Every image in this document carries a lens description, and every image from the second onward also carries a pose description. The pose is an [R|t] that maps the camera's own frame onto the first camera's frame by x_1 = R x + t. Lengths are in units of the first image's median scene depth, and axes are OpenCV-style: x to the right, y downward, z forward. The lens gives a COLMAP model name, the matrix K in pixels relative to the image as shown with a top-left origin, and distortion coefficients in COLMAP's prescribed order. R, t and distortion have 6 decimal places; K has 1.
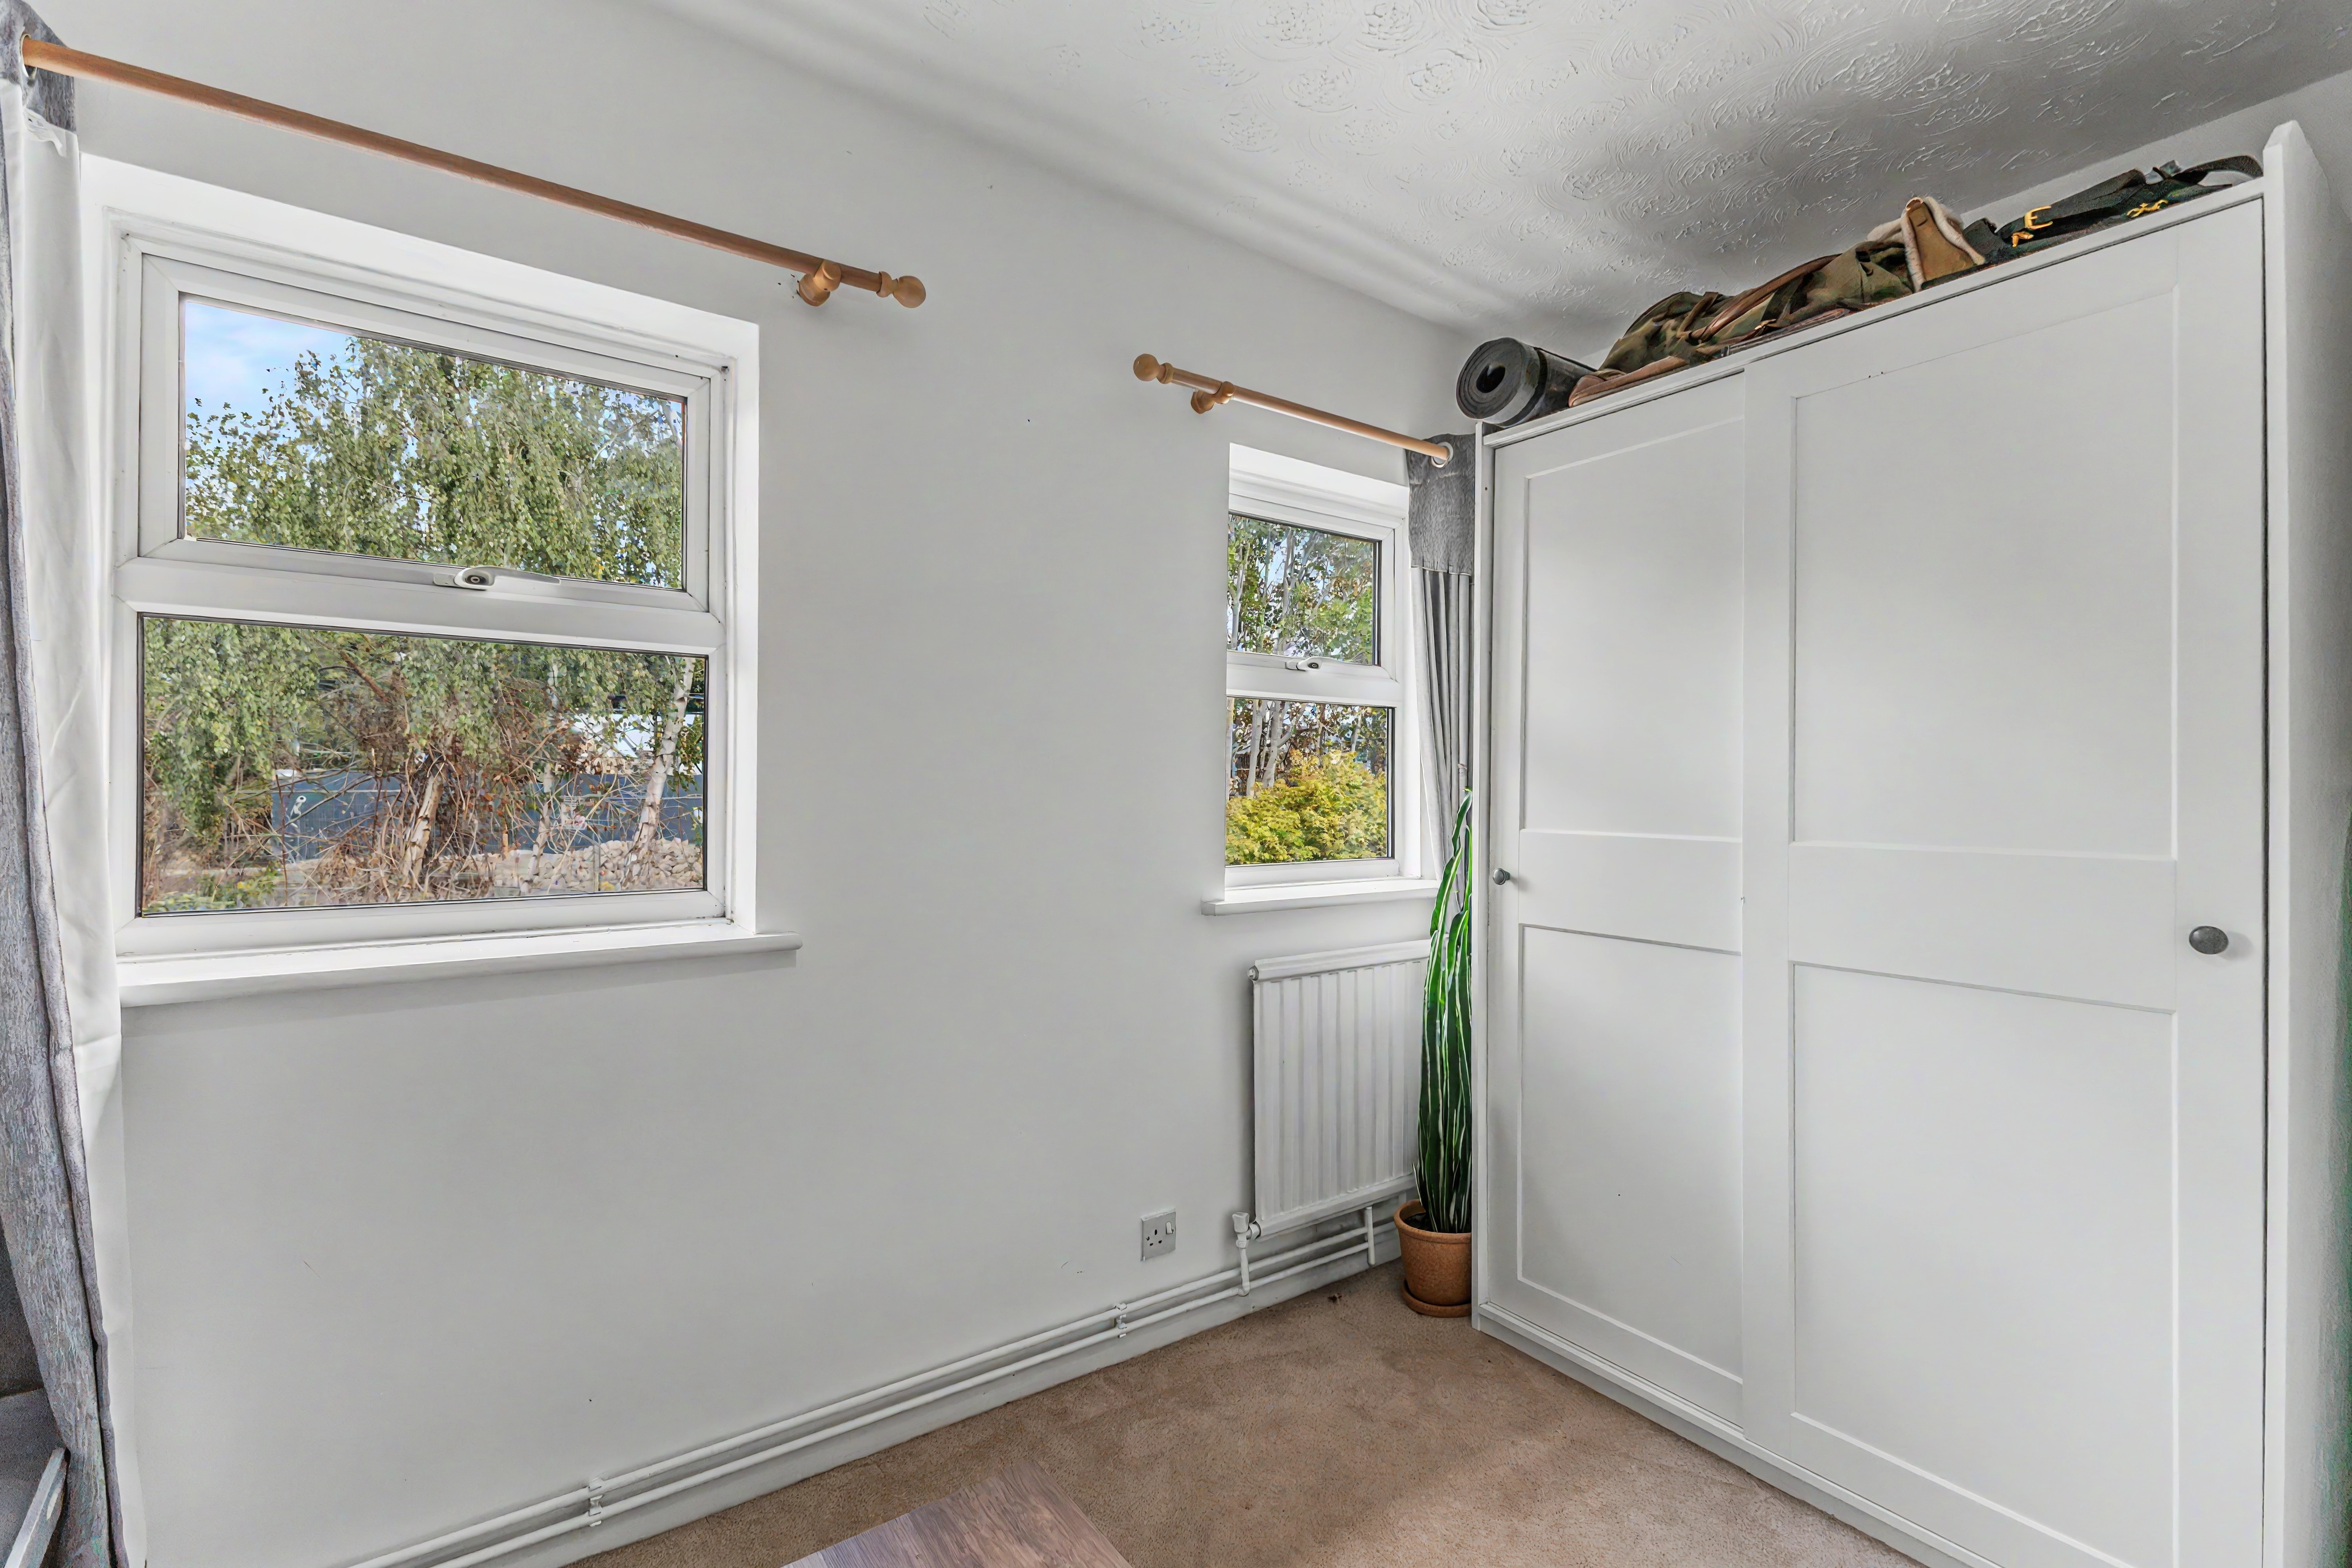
lens RADIAL K [[1026.6, 0, 1177.1], [0, 1026.6, 785.5], [0, 0, 1]] dist [-0.001397, -0.000951]
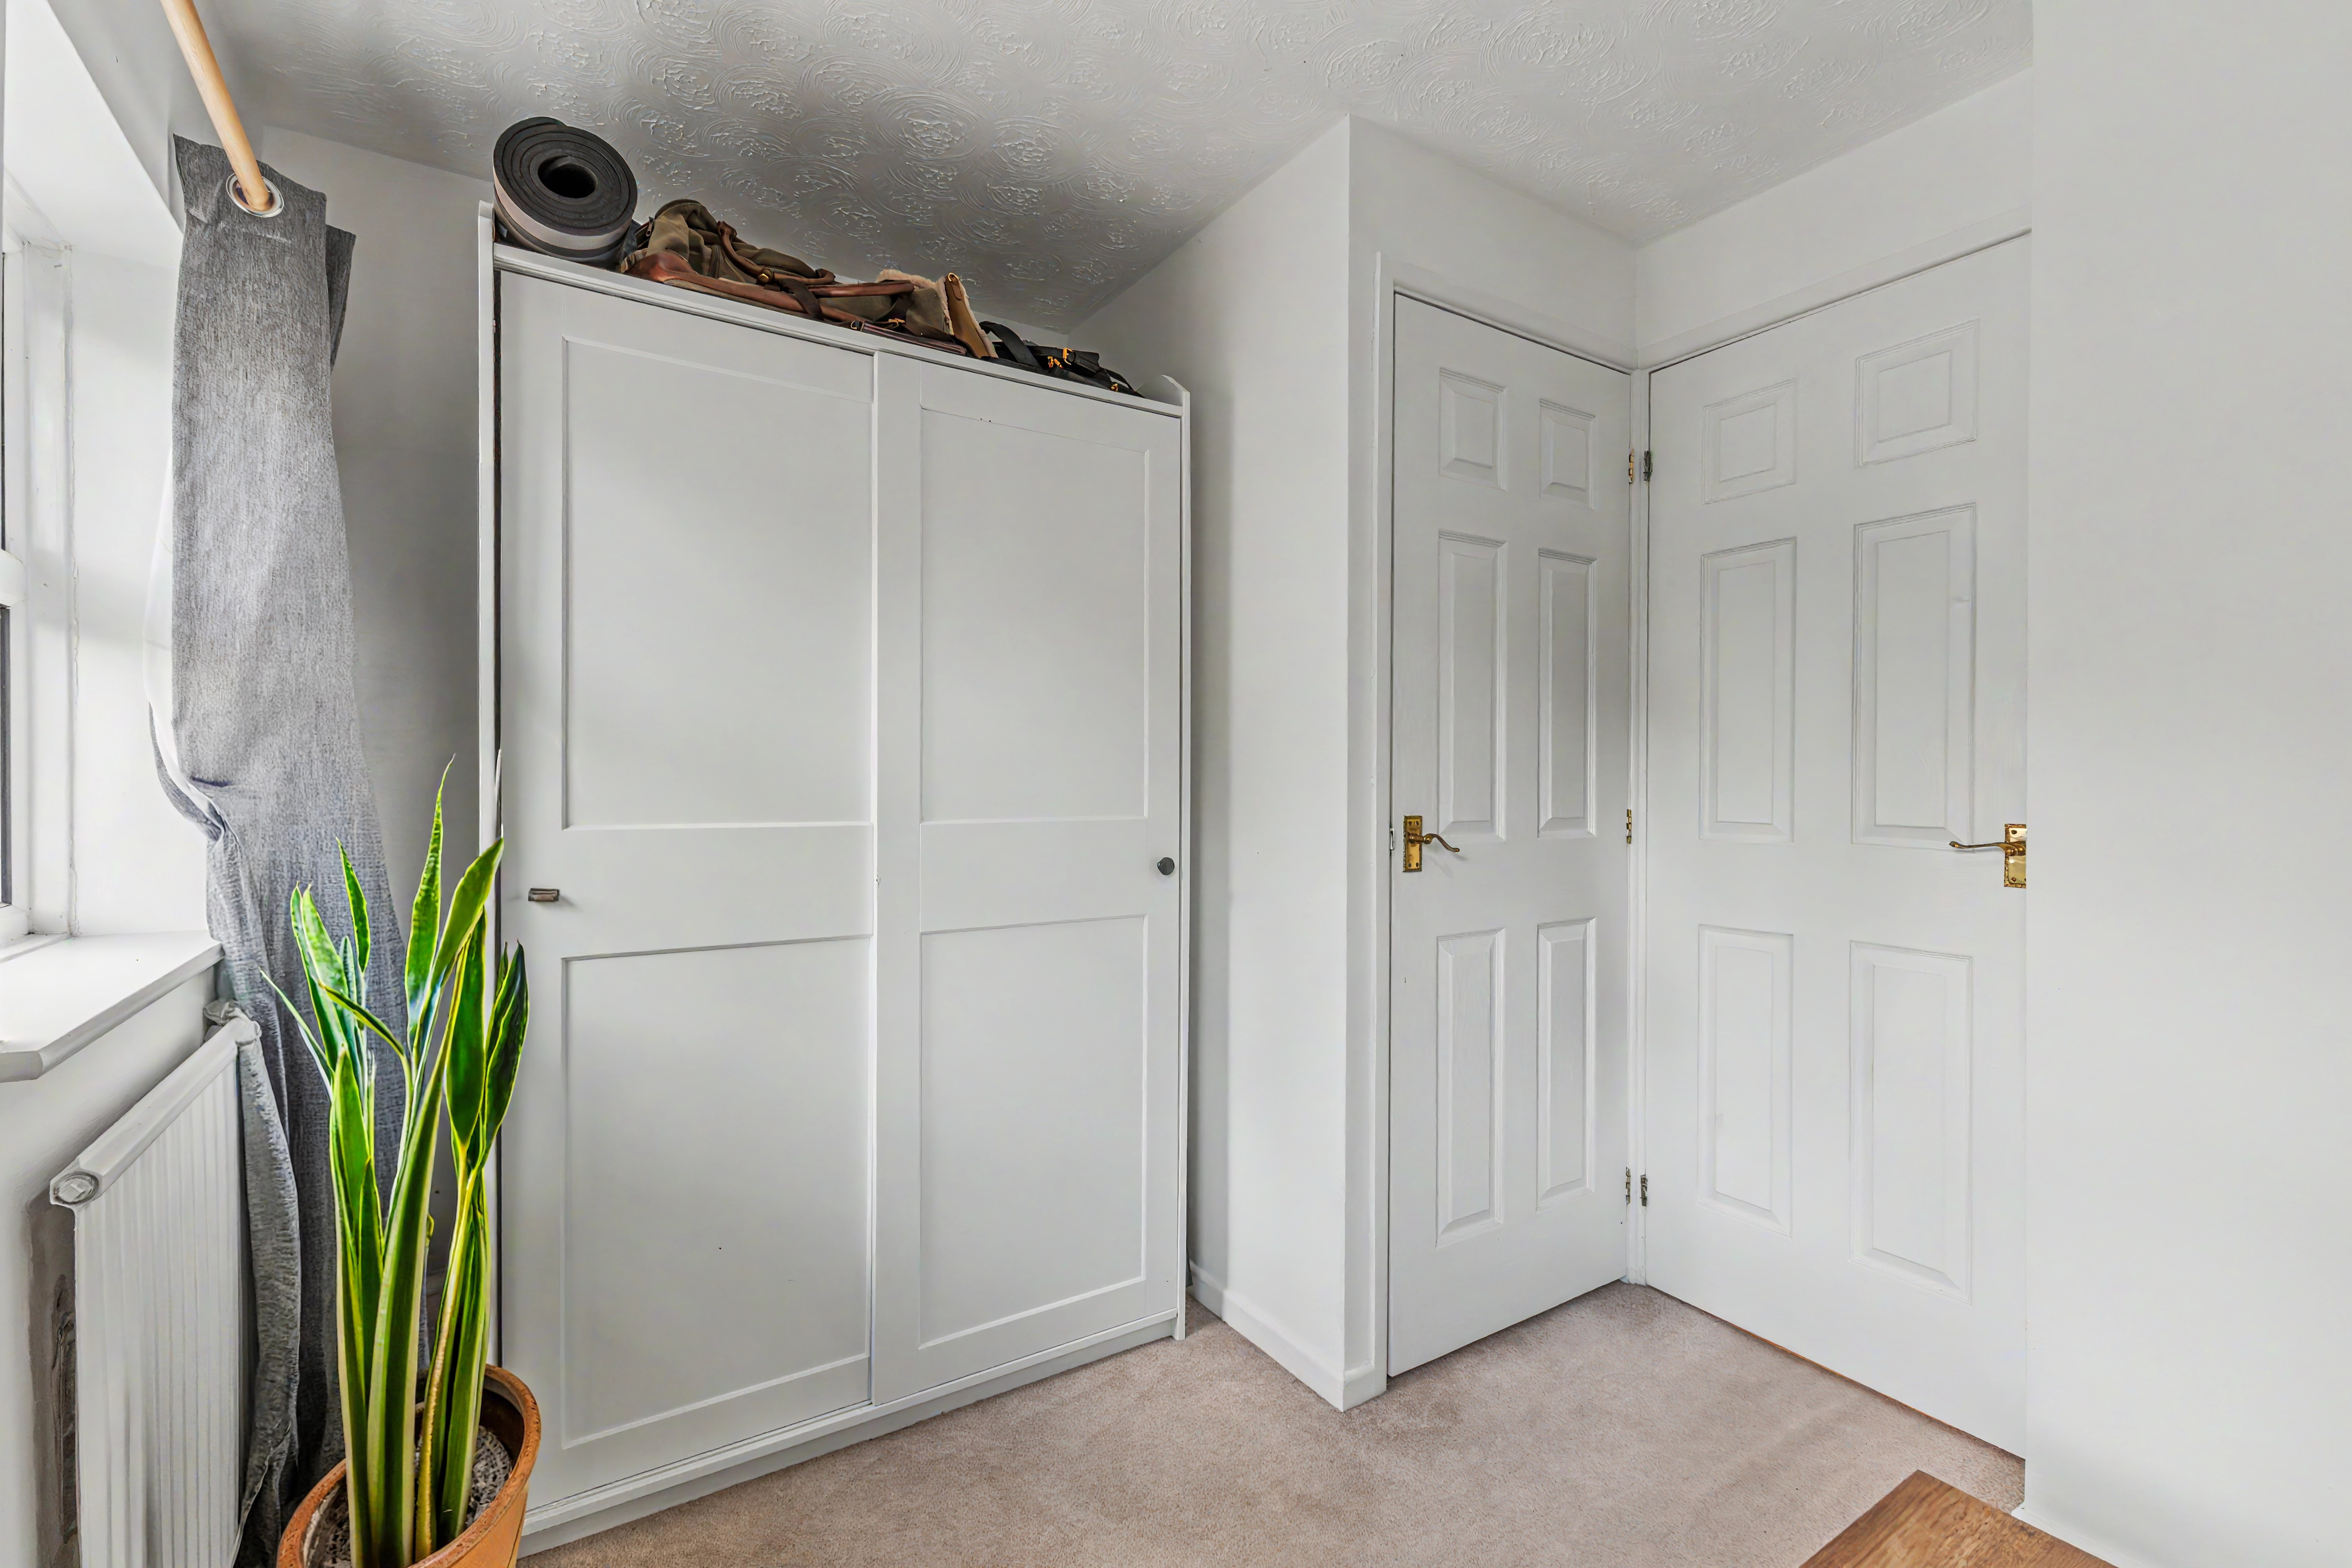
lens RADIAL K [[1026.6, 0, 1168.7], [0, 1026.6, 777.9], [0, 0, 1]] dist [-0.001397, -0.000951]
pose [[0.051538, -0.012400, 0.998594, -0.461423], [-0.011393, 0.999851, 0.013004, -0.007621], [-0.998606, -0.012047, 0.051389, 0.687719]]
